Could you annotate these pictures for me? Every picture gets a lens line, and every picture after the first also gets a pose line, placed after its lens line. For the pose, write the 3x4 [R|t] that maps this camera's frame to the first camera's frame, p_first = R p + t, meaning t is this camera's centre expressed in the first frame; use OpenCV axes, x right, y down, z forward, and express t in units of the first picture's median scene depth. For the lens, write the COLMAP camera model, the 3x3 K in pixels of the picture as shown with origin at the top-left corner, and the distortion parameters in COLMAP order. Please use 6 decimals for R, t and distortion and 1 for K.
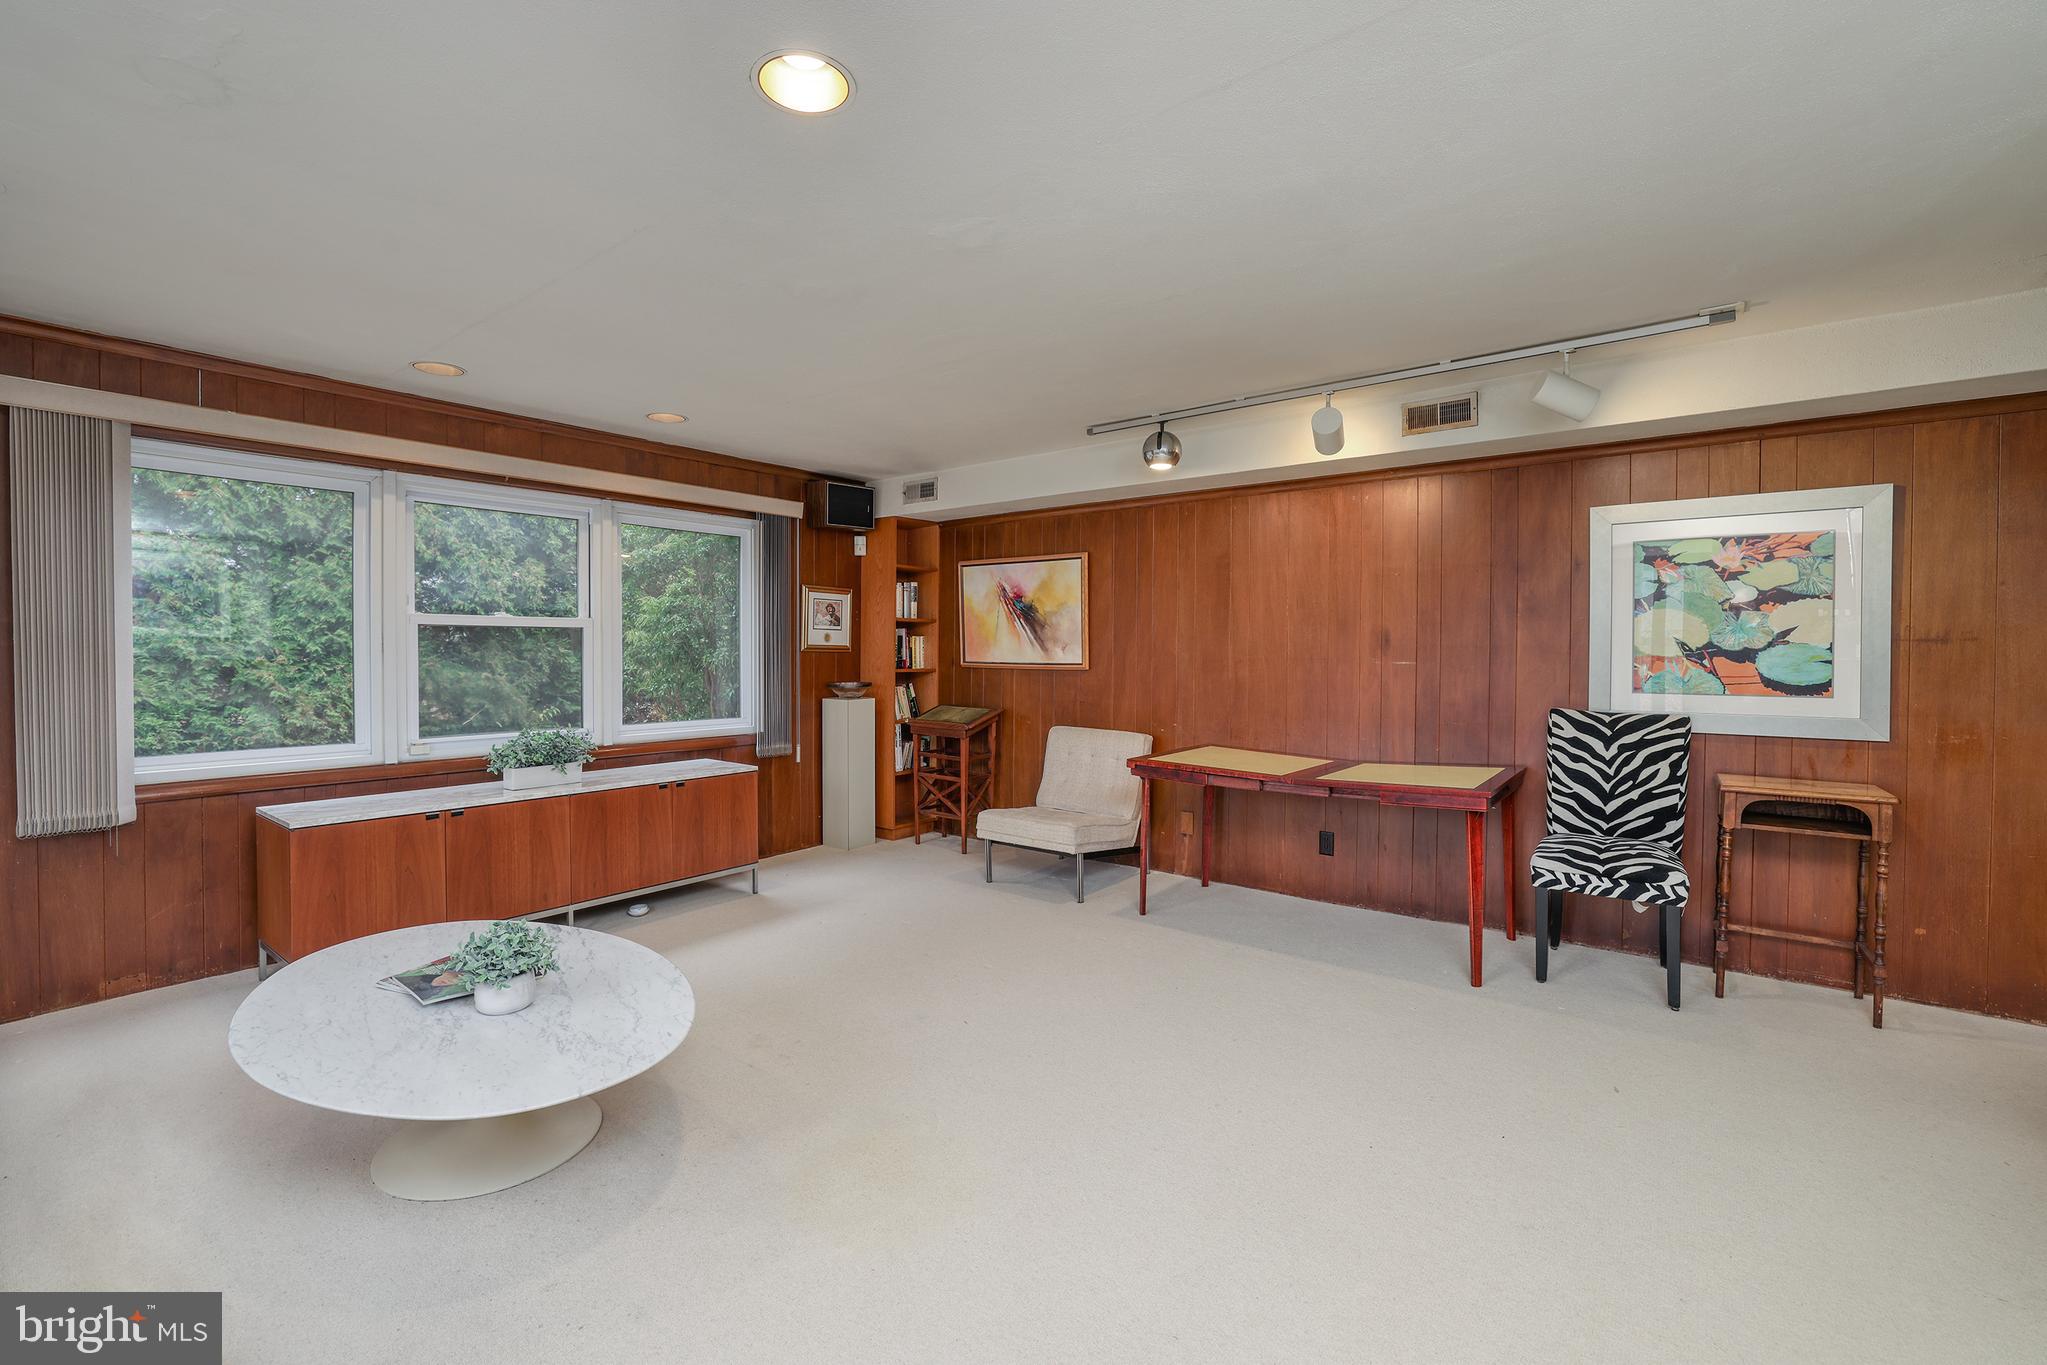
lens RADIAL K [[885.3, 0, 1029.3], [0, 885.3, 663.8], [0, 0, 1]] dist [-0.002002, 0.000193]
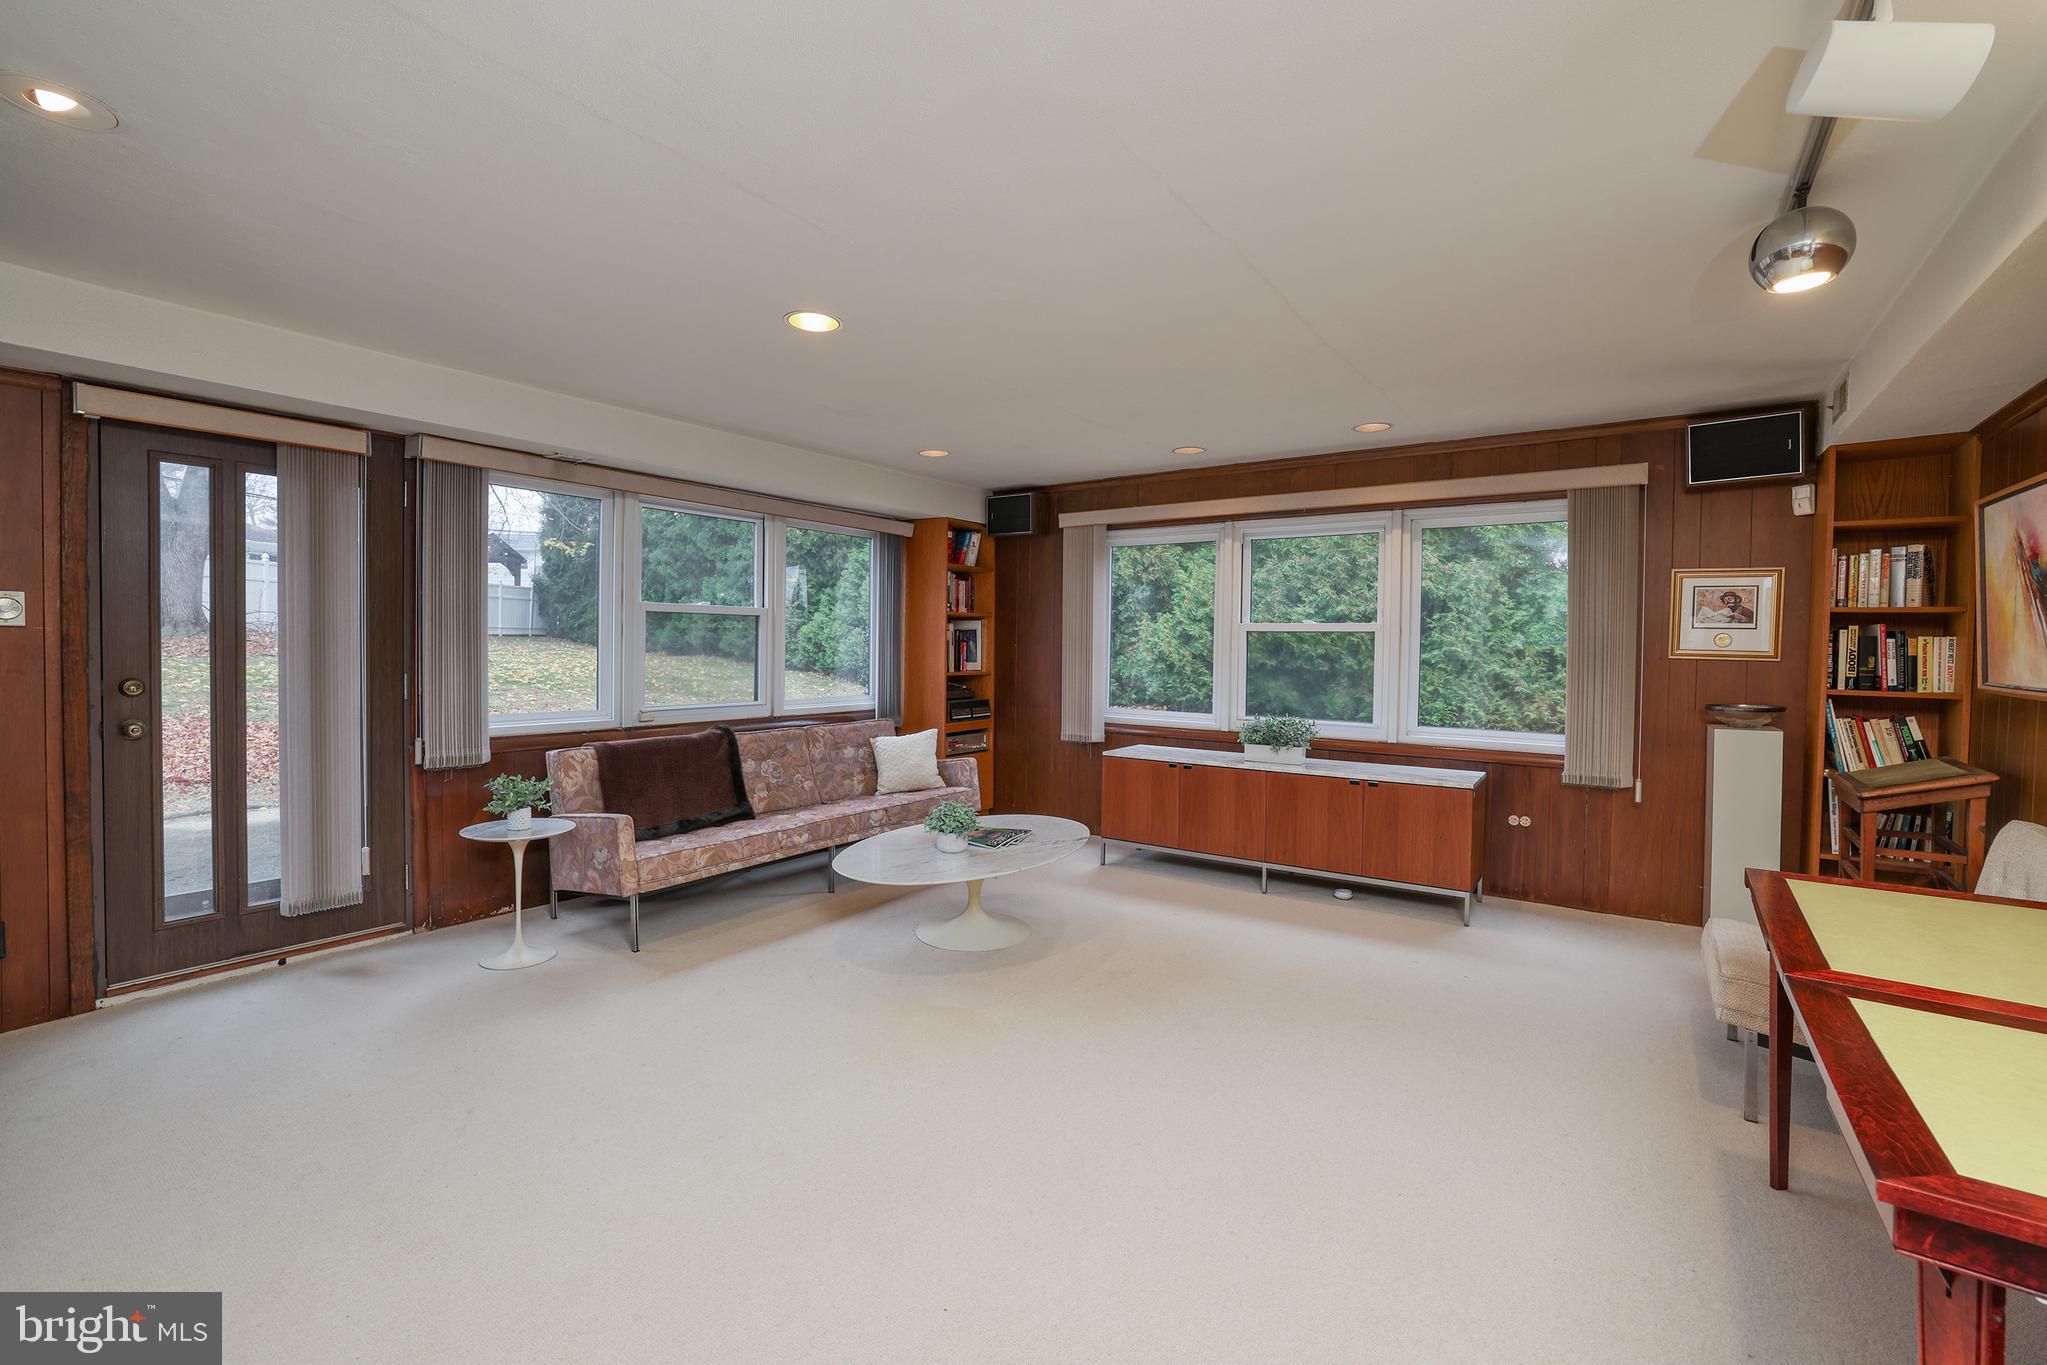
lens RADIAL K [[885.3, 0, 1026.0], [0, 885.3, 663.7], [0, 0, 1]] dist [-0.002002, 0.000193]
pose [[0.058368, 0.022679, -0.998038, 0.450819], [-0.028189, 0.999381, 0.021061, -0.009889], [0.997897, 0.026904, 0.058971, 0.408470]]
